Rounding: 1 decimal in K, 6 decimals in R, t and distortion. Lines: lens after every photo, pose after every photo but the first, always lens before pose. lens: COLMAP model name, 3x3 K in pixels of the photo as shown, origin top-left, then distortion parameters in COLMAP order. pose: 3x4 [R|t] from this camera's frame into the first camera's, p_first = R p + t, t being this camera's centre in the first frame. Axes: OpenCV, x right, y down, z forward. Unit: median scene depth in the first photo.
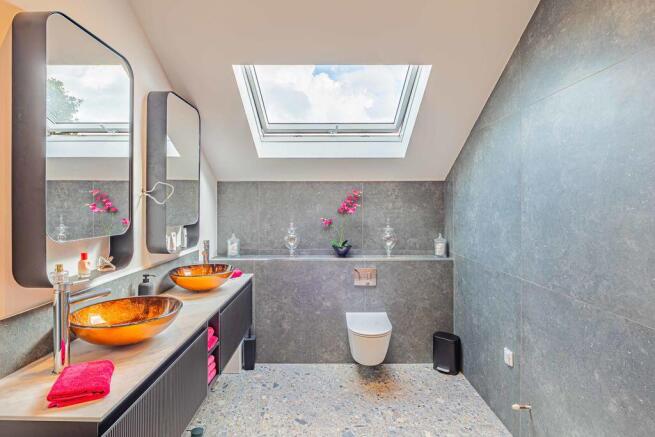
lens RADIAL K [[318.7, 0, 327.3], [0, 318.7, 202.1], [0, 0, 1]] dist [-0.021115, -0.004533]
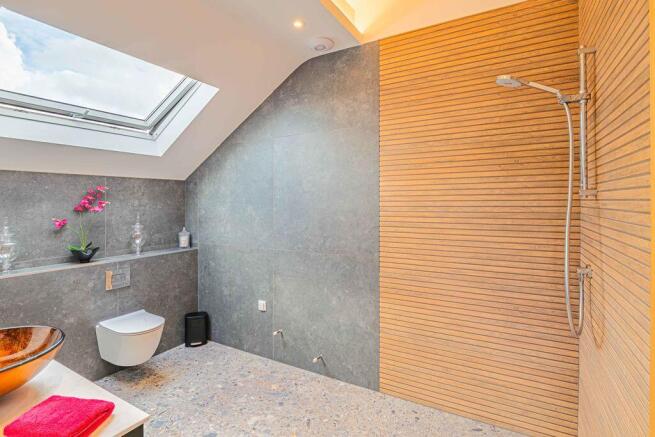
lens RADIAL K [[318.7, 0, 324.8], [0, 318.7, 200.5], [0, 0, 1]] dist [-0.021115, -0.004533]
pose [[0.503650, -0.000331, 0.863908, -0.376034], [0.001515, 0.999999, -0.000501, 0.005779], [-0.863907, 0.001561, 0.503650, 0.006851]]
